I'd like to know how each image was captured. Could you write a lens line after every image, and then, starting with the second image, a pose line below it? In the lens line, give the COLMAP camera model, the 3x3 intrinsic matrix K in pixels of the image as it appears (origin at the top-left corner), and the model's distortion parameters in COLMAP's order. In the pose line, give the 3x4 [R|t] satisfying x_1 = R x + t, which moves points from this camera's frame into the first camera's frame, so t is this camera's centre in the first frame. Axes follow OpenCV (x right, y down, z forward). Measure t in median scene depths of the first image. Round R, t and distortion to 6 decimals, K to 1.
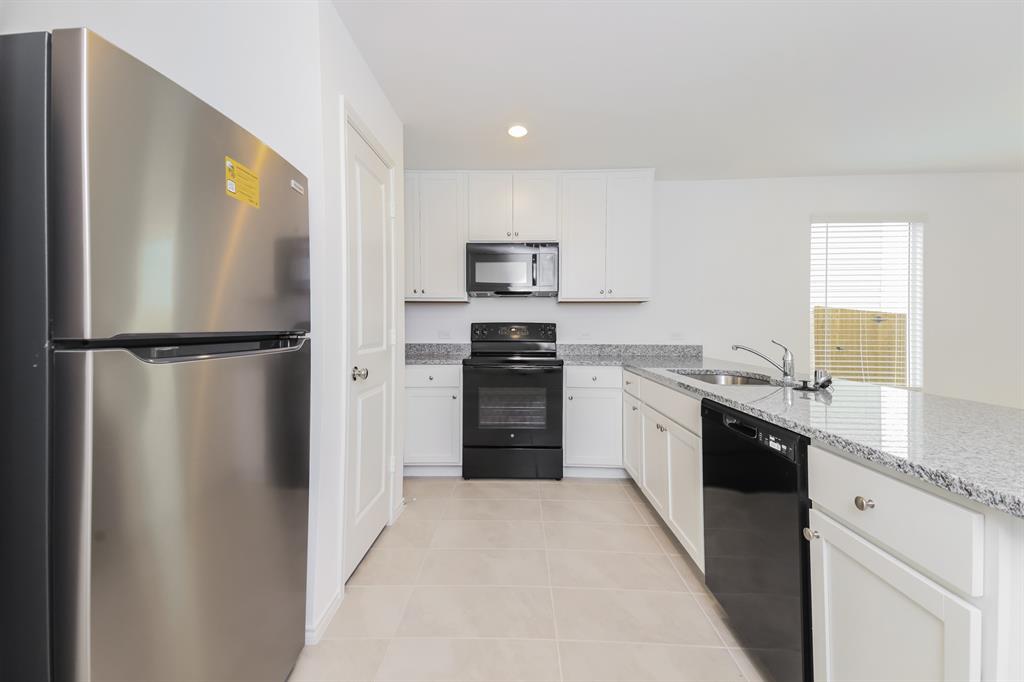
lens RADIAL K [[446.3, 0, 497.0], [0, 446.3, 331.8], [0, 0, 1]] dist [0.037737, -0.000152]
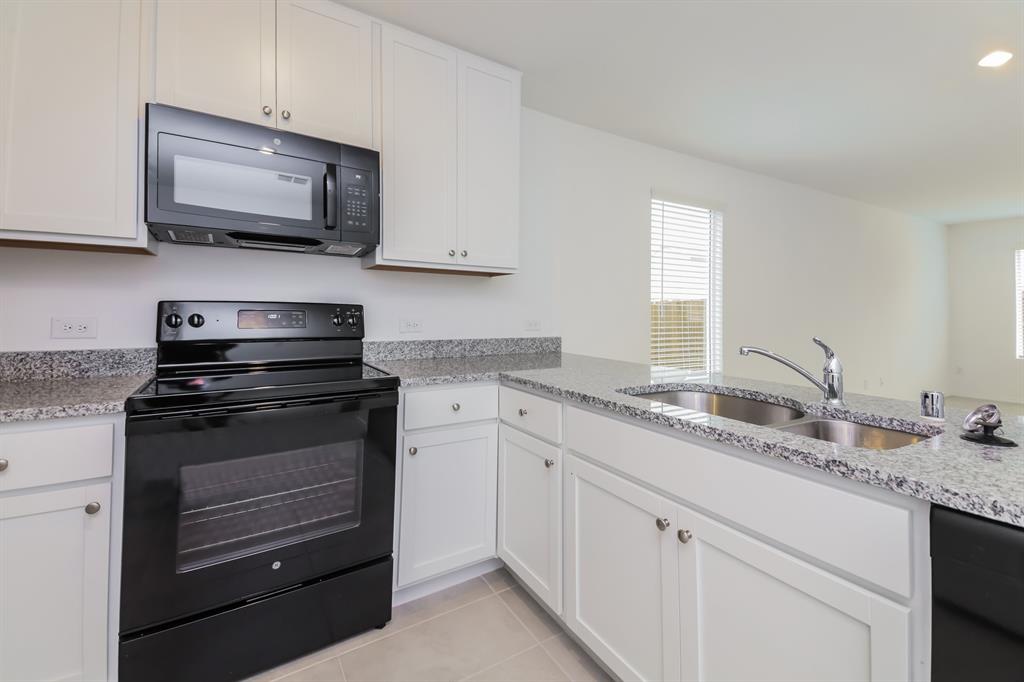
lens RADIAL K [[462.6, 0, 539.7], [0, 462.6, 307.4], [0, 0, 1]] dist [0.040514, -0.000788]
pose [[0.812525, 0.010909, 0.582825, -0.025361], [-0.001119, 0.999852, -0.017155, -0.006340], [-0.582926, 0.013287, 0.812417, 0.401326]]
